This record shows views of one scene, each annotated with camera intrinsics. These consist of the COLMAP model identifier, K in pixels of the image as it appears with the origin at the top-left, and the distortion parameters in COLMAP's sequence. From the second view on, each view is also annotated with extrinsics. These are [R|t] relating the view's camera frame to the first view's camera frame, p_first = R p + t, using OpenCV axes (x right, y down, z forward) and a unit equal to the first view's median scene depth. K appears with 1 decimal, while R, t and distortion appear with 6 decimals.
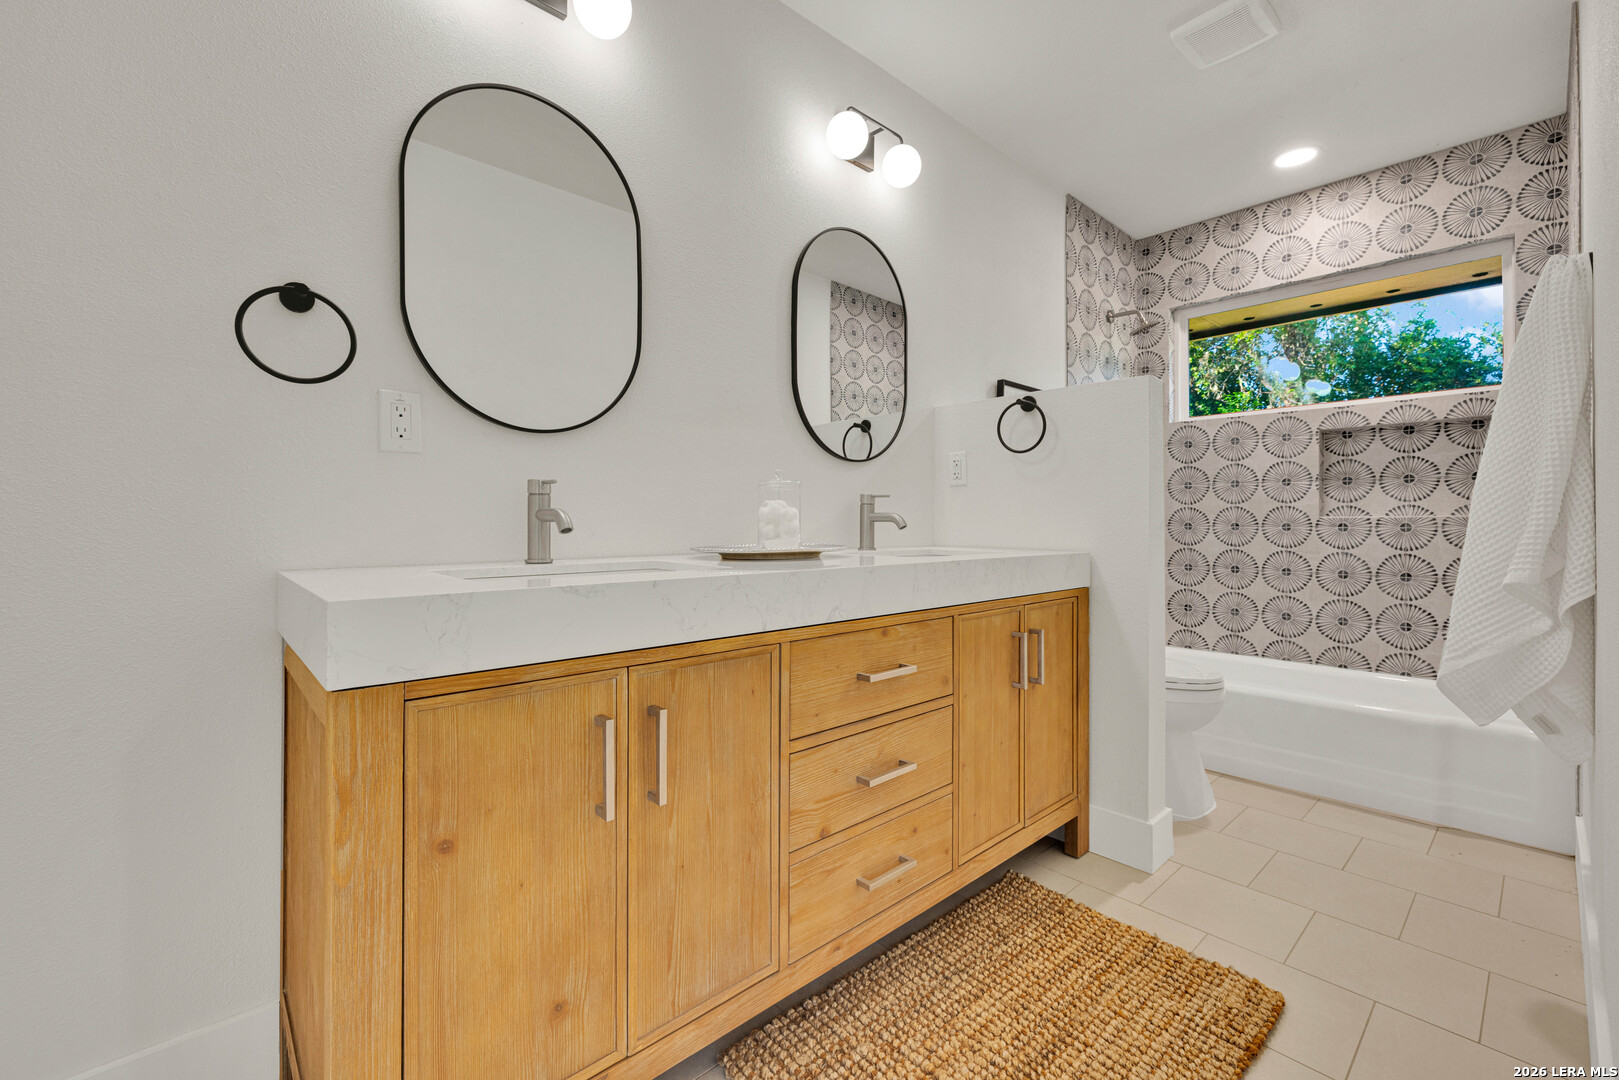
lens RADIAL K [[682.9, 0, 800.0], [0, 682.9, 524.3], [0, 0, 1]] dist [-0.001527, -0.000327]
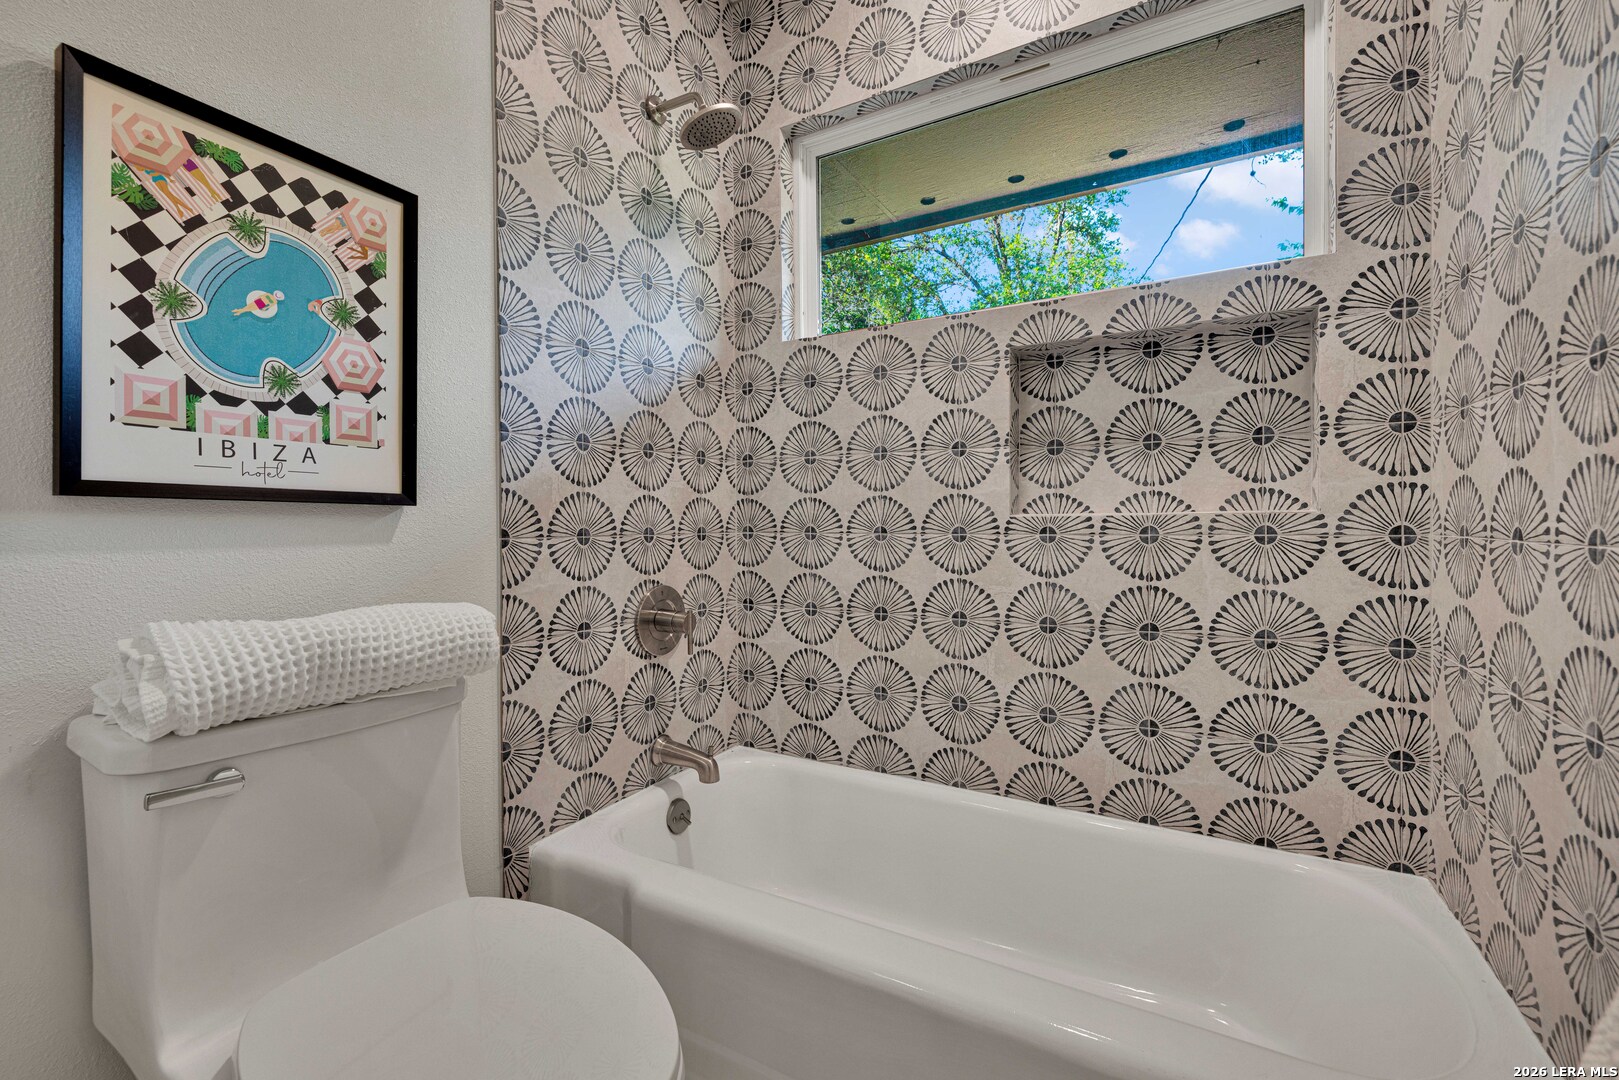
lens RADIAL K [[682.9, 0, 813.1], [0, 682.9, 536.0], [0, 0, 1]] dist [-0.001527, -0.000327]
pose [[0.948960, -0.013829, 0.315095, 0.449268], [0.008039, 0.999774, 0.019669, -0.006050], [-0.315295, -0.016132, 0.948856, 0.546754]]
